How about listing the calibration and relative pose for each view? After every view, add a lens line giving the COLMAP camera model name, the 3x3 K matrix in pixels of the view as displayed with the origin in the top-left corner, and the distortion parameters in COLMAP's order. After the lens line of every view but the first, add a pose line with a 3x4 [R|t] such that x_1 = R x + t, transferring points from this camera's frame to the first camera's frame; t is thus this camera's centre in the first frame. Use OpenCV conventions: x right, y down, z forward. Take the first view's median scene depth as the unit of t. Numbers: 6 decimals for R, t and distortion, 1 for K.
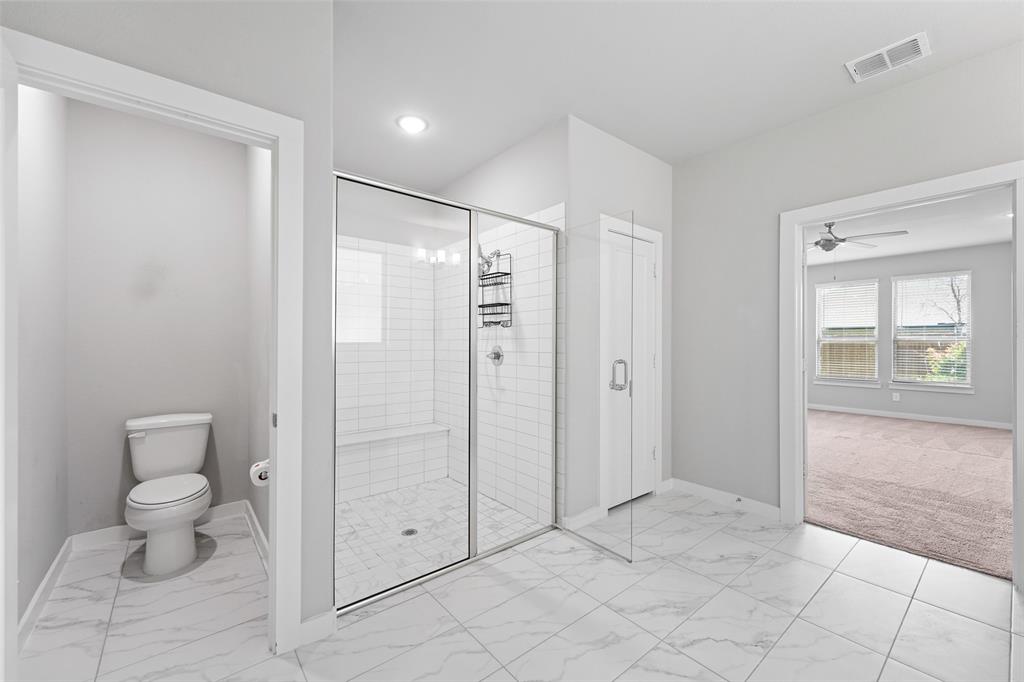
lens RADIAL K [[407.7, 0, 498.5], [0, 407.7, 340.1], [0, 0, 1]] dist [0.009723, -0.000770]
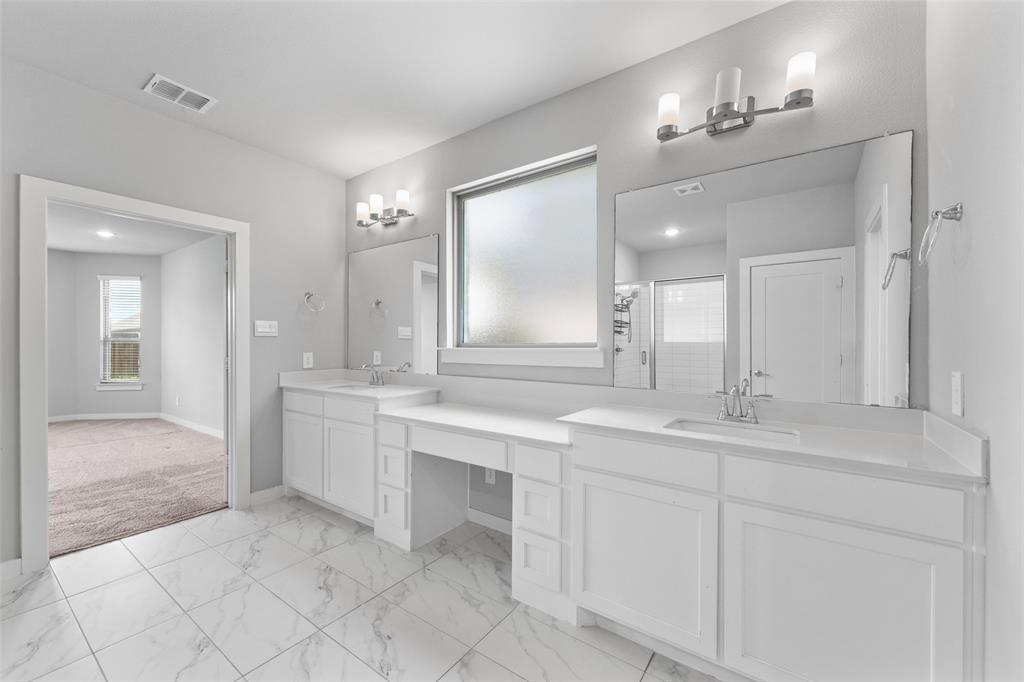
lens RADIAL K [[407.7, 0, 506.8], [0, 407.7, 344.6], [0, 0, 1]] dist [0.009723, -0.000770]
pose [[-0.269745, -0.003596, 0.962925, -0.318654], [-0.007856, 0.999968, 0.001534, 0.000027], [-0.962900, -0.007151, -0.269765, 0.346392]]
